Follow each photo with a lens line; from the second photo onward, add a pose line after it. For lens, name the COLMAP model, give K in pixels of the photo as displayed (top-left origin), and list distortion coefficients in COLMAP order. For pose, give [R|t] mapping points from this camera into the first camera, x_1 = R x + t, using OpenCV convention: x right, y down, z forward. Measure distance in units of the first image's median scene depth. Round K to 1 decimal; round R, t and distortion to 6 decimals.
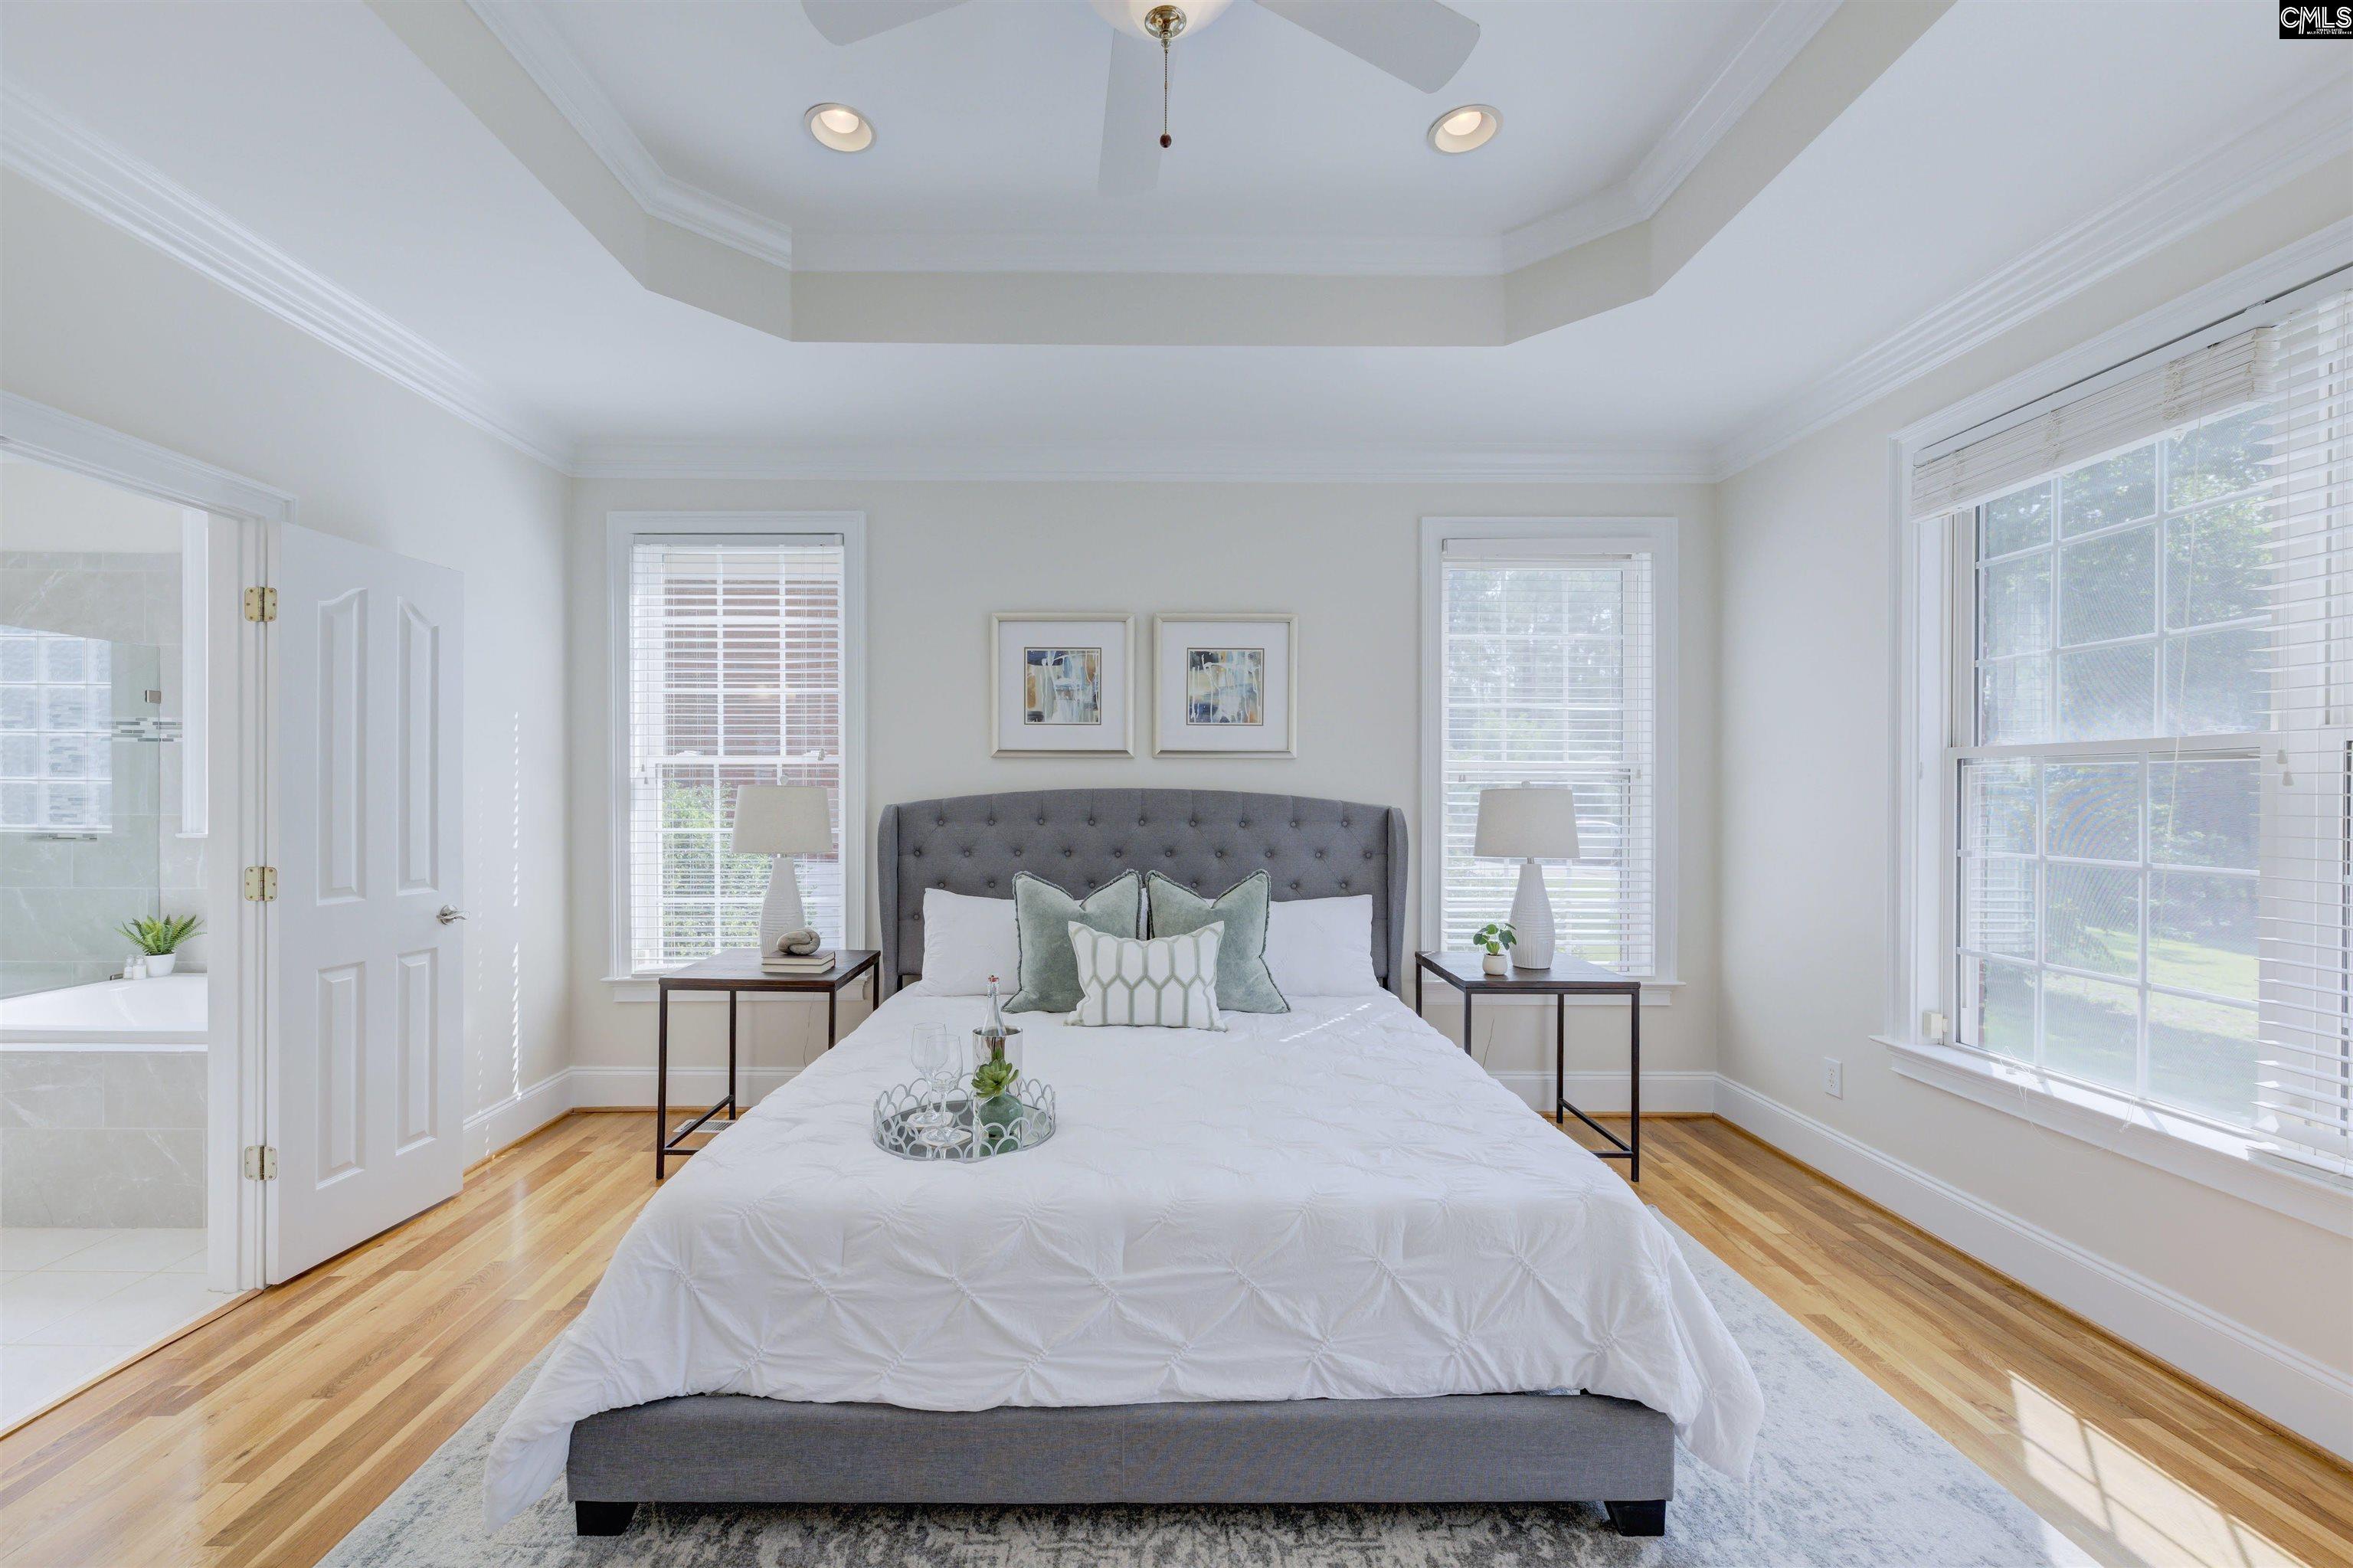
lens RADIAL K [[932.5, 0, 1163.8], [0, 932.5, 794.7], [0, 0, 1]] dist [-0.003473, 0.000952]
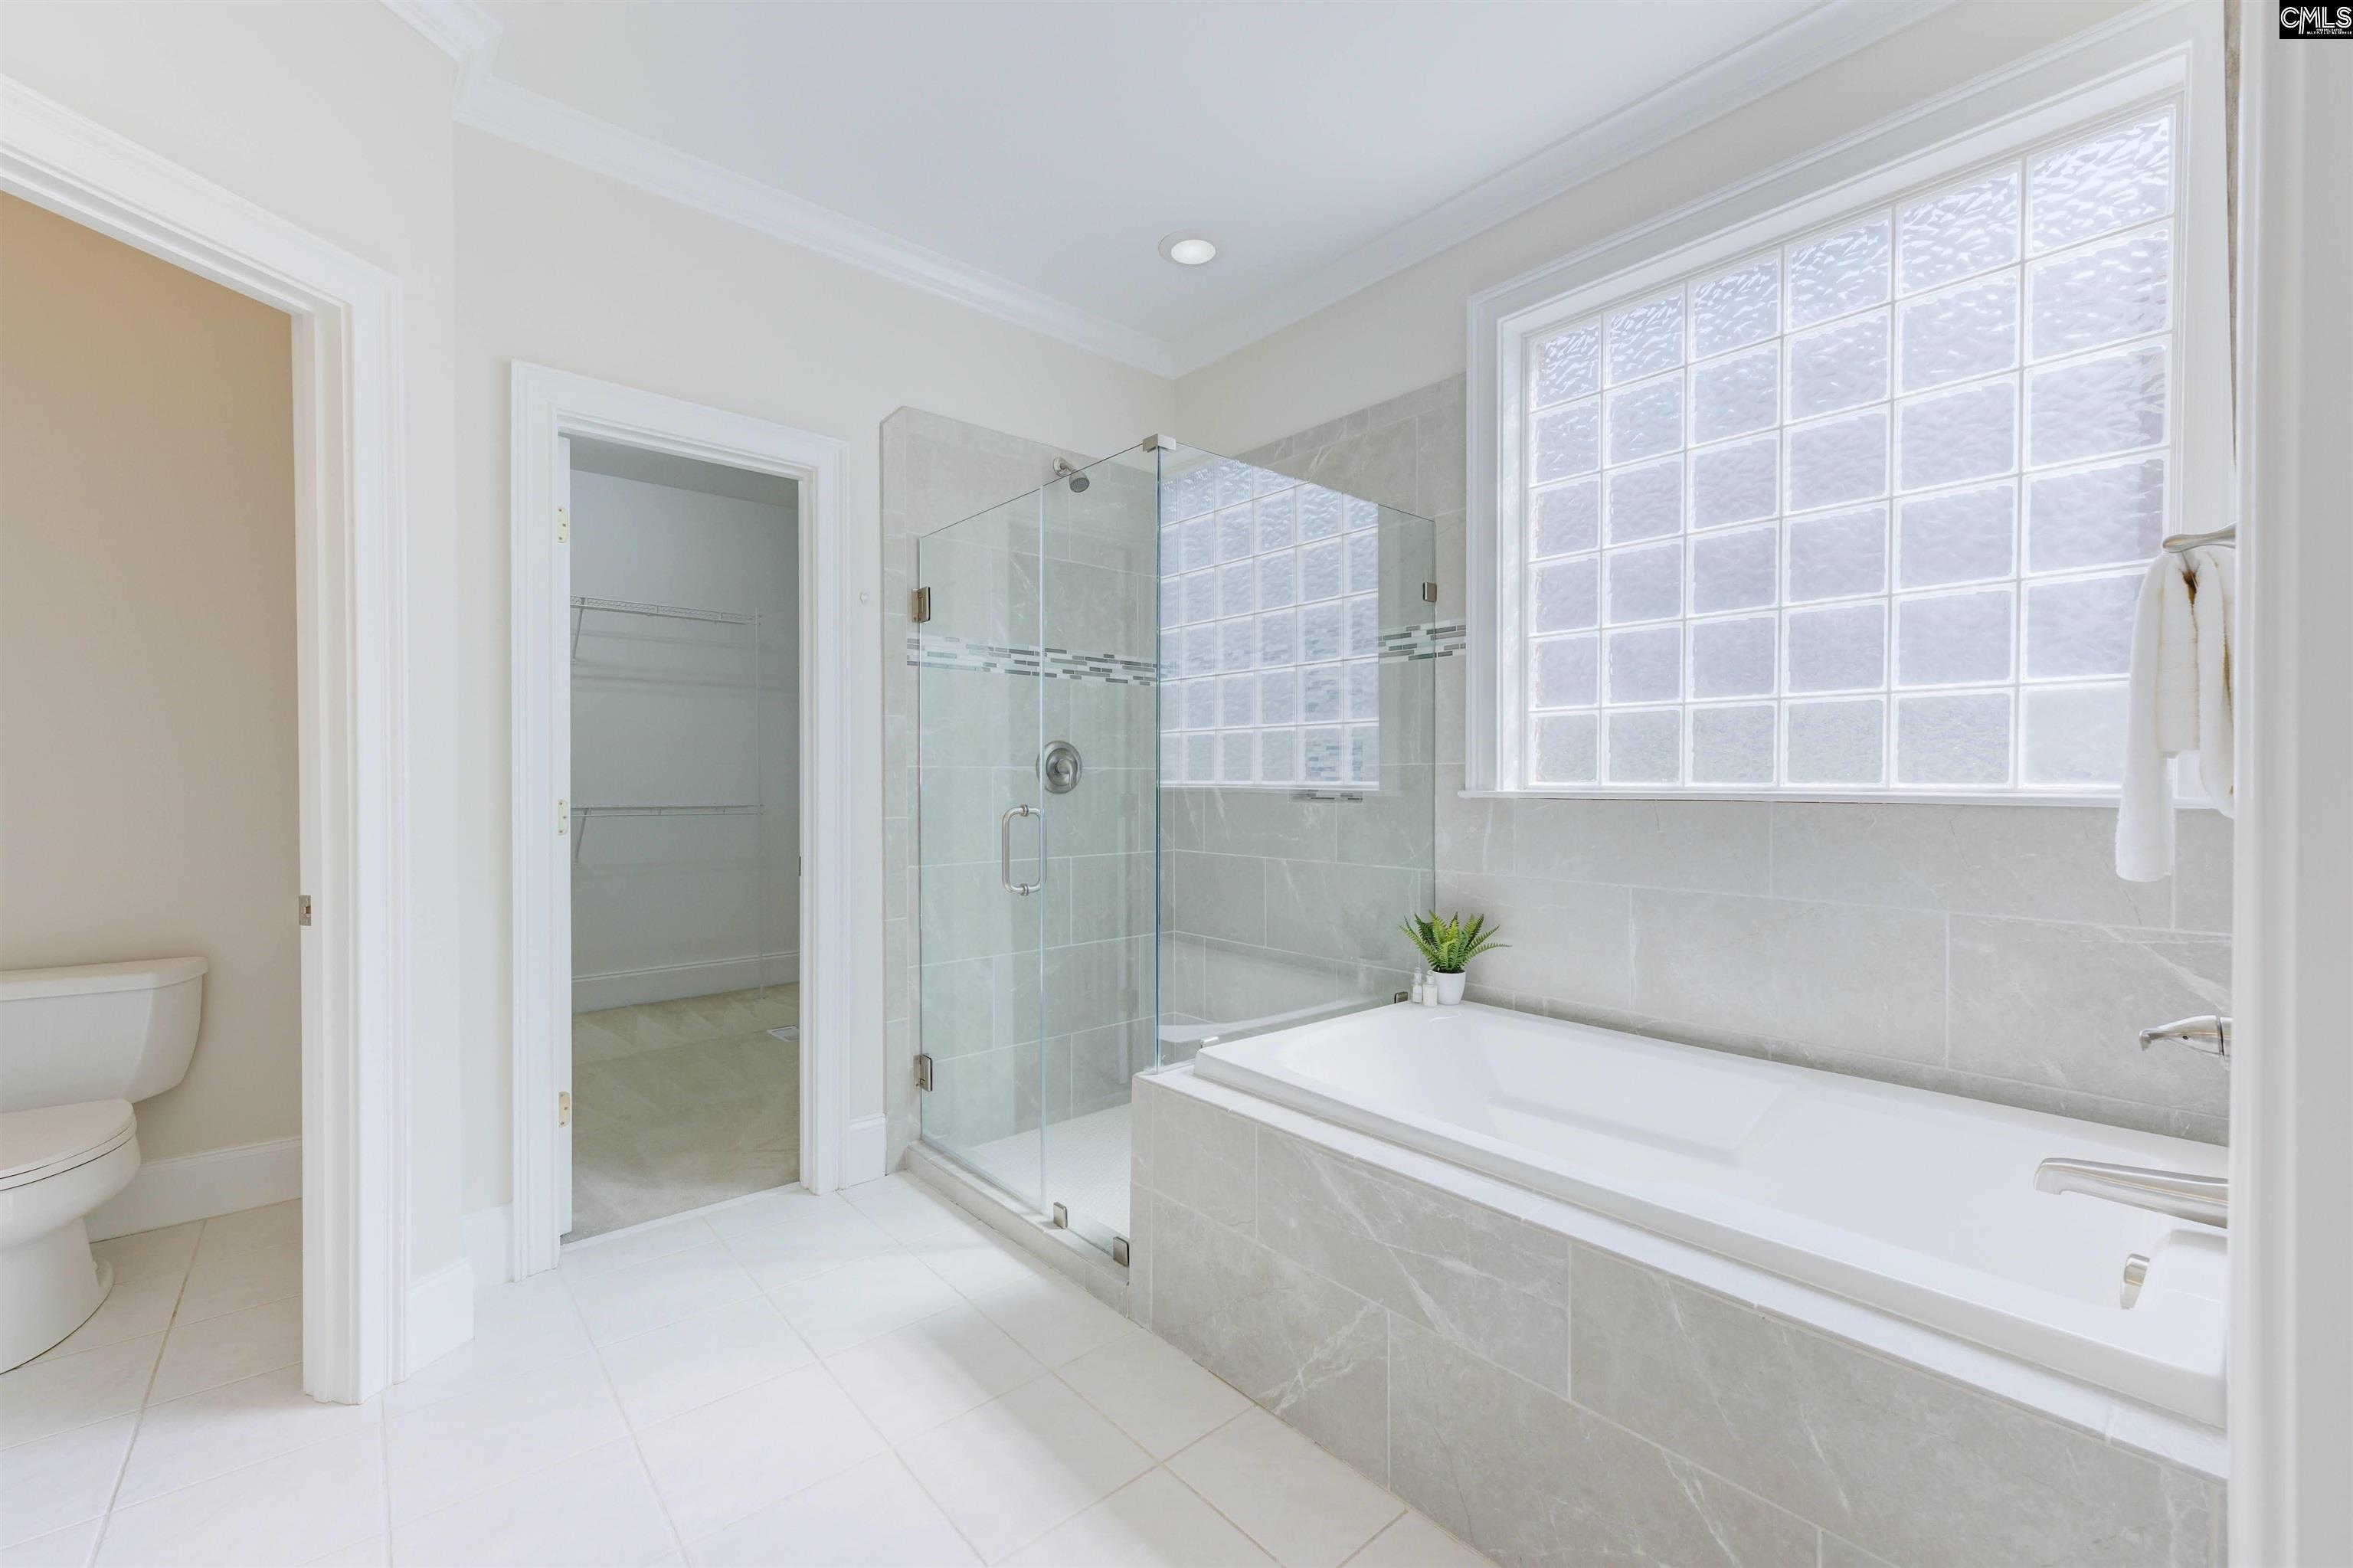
lens RADIAL K [[932.5, 0, 1183.4], [0, 932.5, 788.4], [0, 0, 1]] dist [-0.003473, 0.000952]
pose [[0.652172, 0.002269, -0.758068, -0.678630], [0.003051, 0.999980, 0.005618, 0.034924], [0.758065, -0.005977, 0.652151, 0.408491]]
